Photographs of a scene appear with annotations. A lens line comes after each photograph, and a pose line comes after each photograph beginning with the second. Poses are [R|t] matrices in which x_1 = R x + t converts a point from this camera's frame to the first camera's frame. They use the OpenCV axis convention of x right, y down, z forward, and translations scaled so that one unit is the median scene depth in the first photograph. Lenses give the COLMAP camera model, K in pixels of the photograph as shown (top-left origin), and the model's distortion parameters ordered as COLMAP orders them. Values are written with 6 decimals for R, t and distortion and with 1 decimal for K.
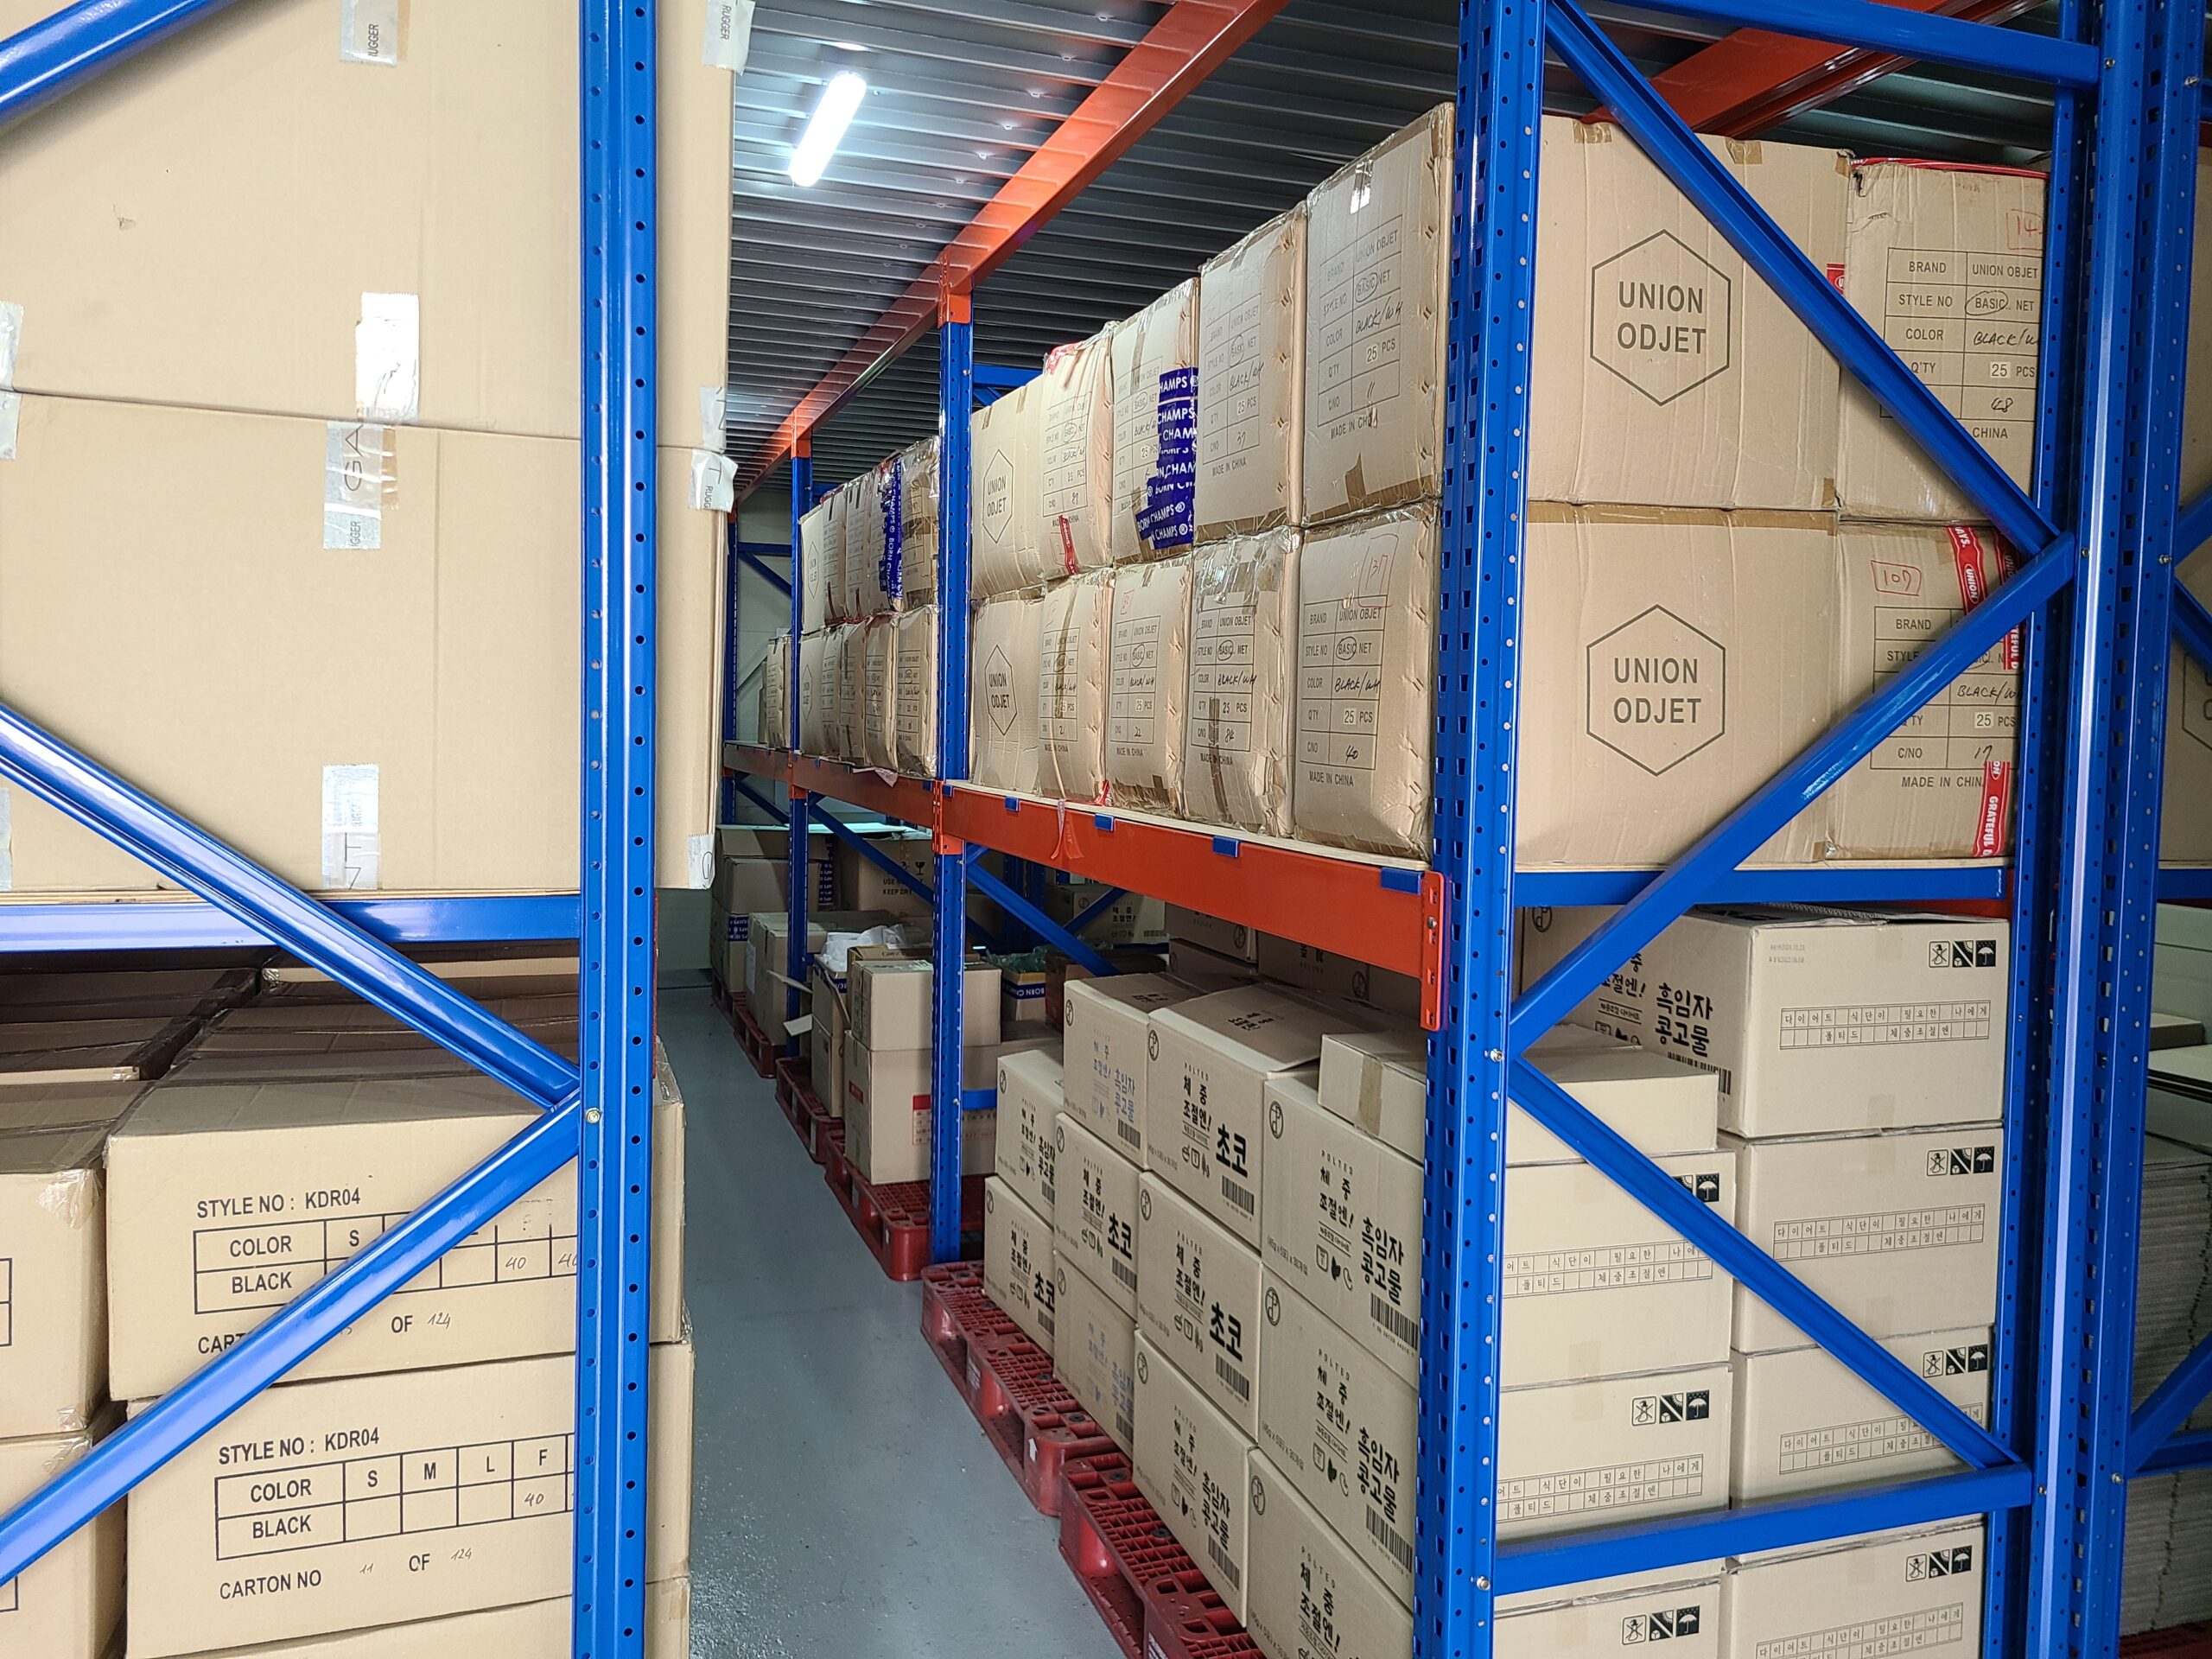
lens RADIAL K [[1649.0, 0, 1095.2], [0, 1649.0, 799.4], [0, 0, 1]] dist [0.098470, -0.089233]
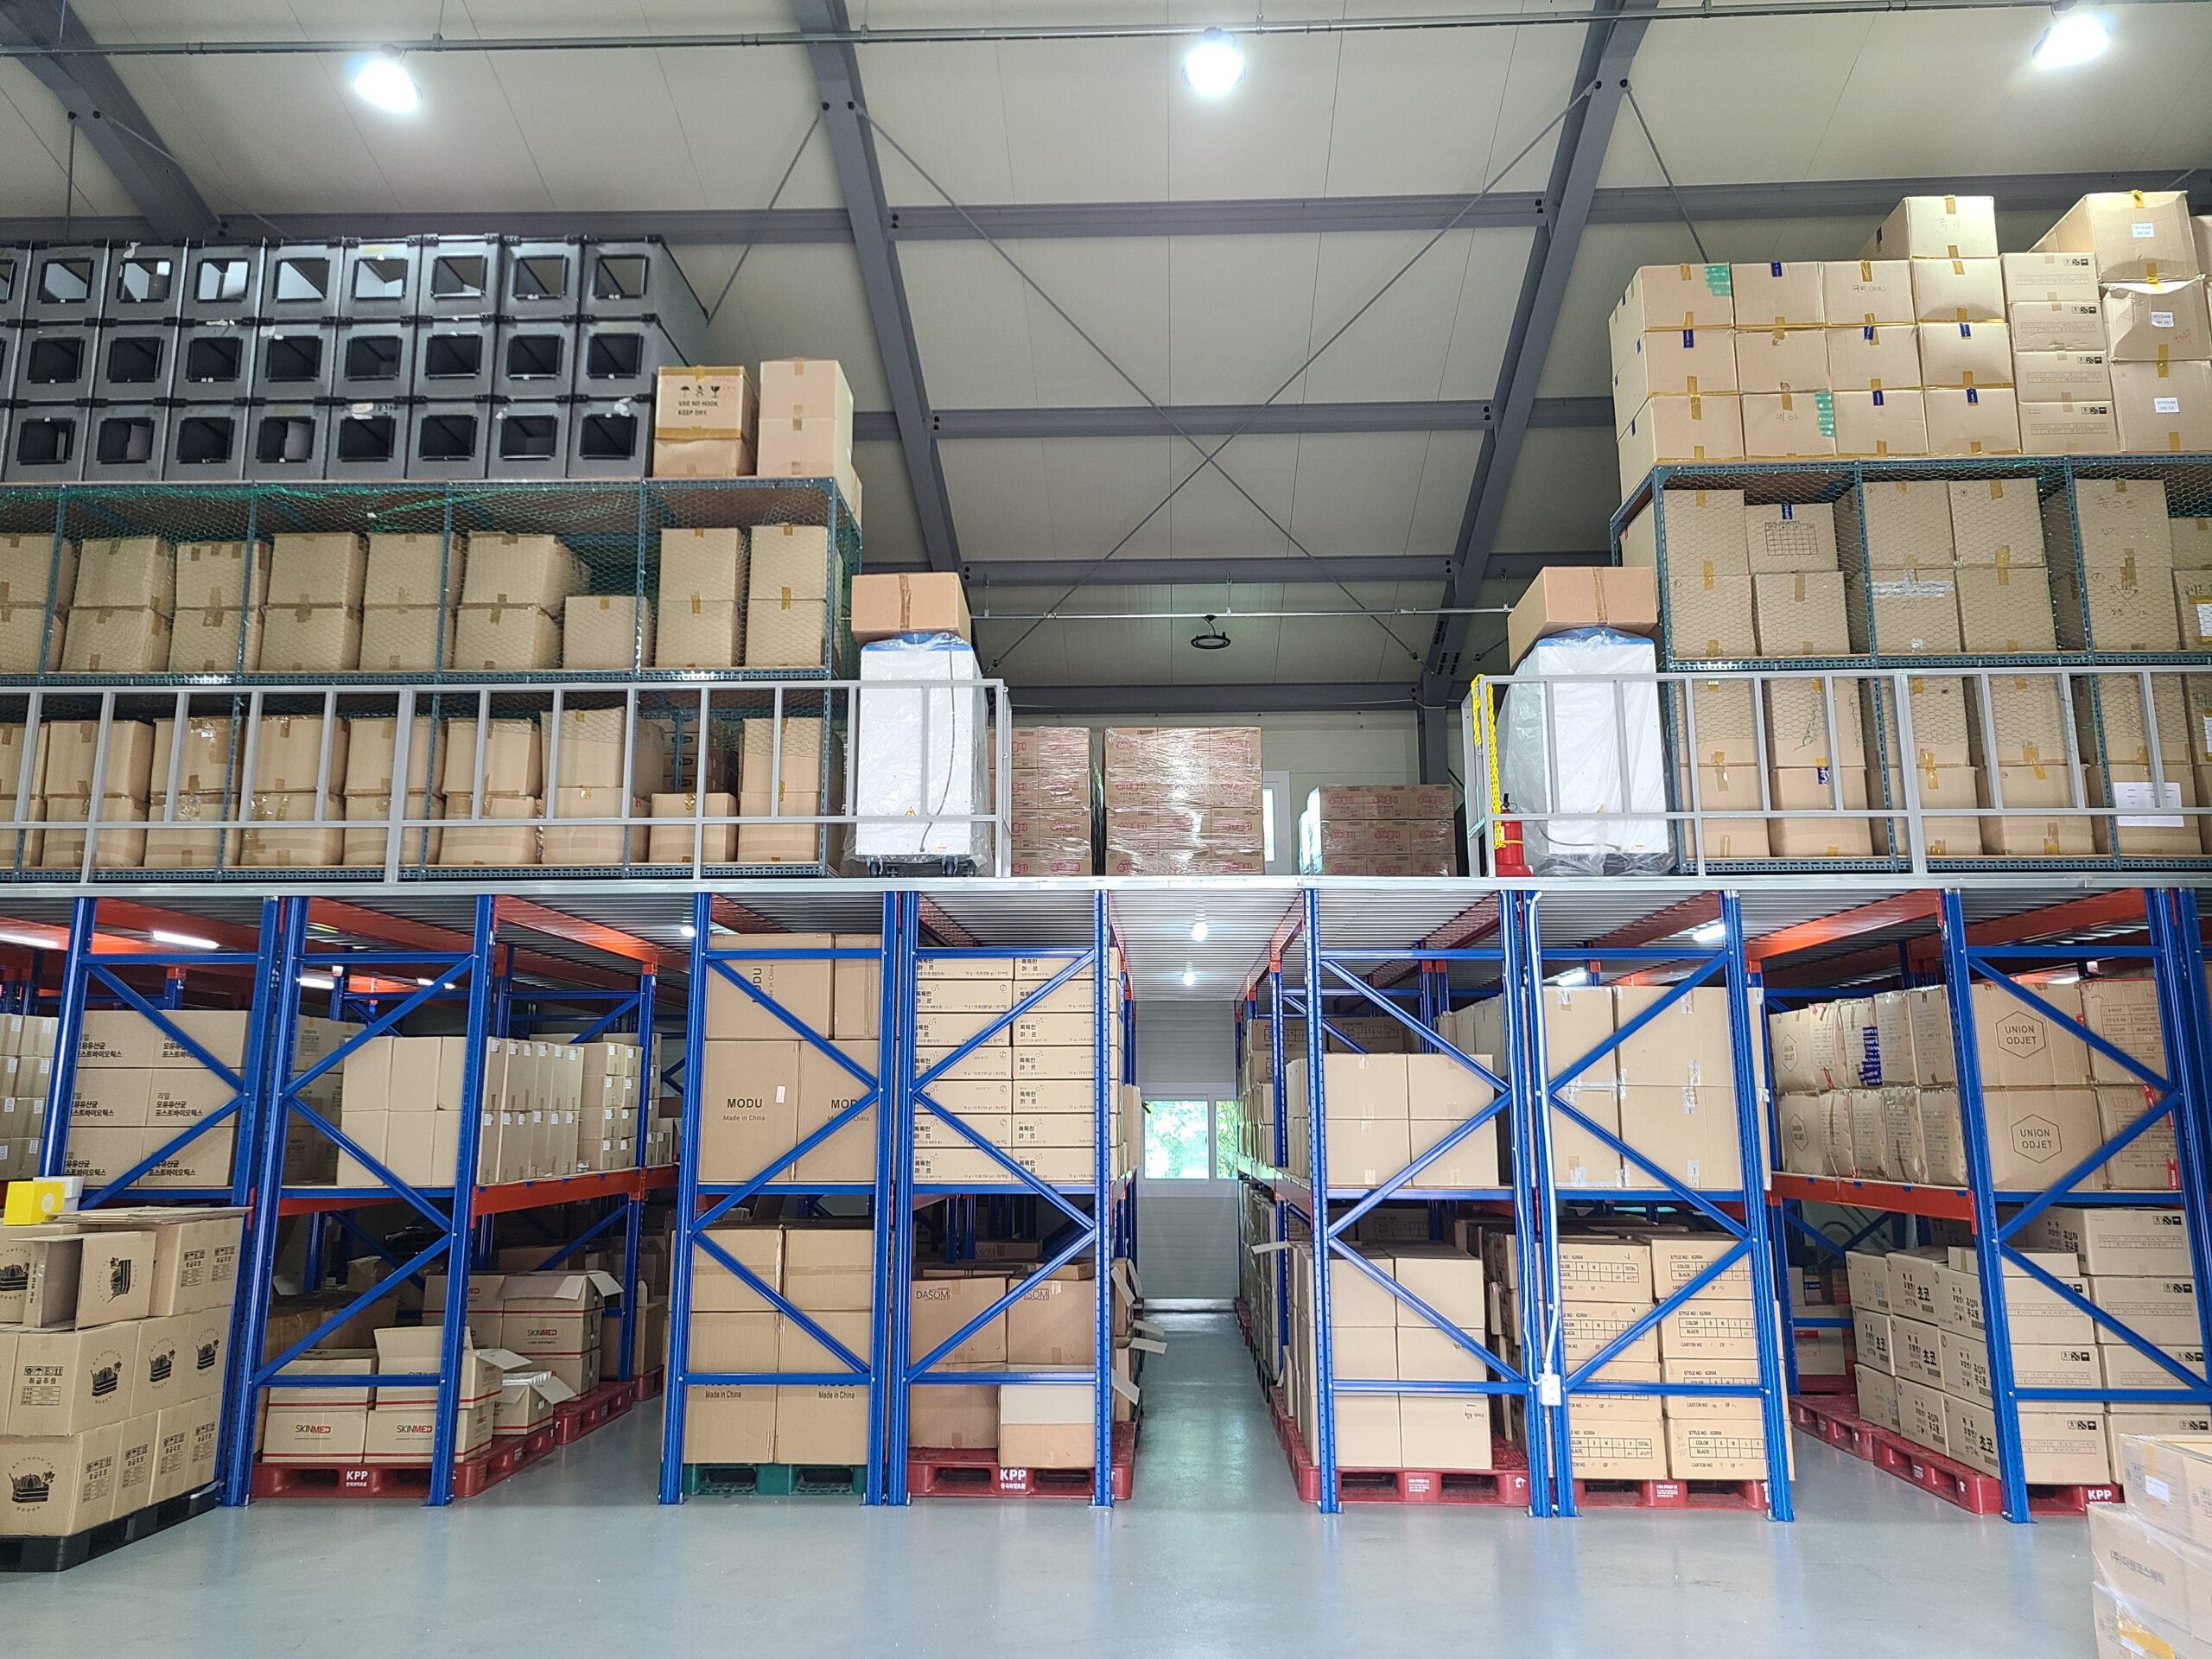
lens RADIAL K [[1649.0, 0, 1095.2], [0, 1649.0, 799.4], [0, 0, 1]] dist [0.098470, -0.089233]
pose [[0.932454, -0.090357, -0.349808, -0.196783], [0.002758, 0.969973, -0.243197, 0.096071], [0.361278, 0.225805, 0.904704, -2.950418]]
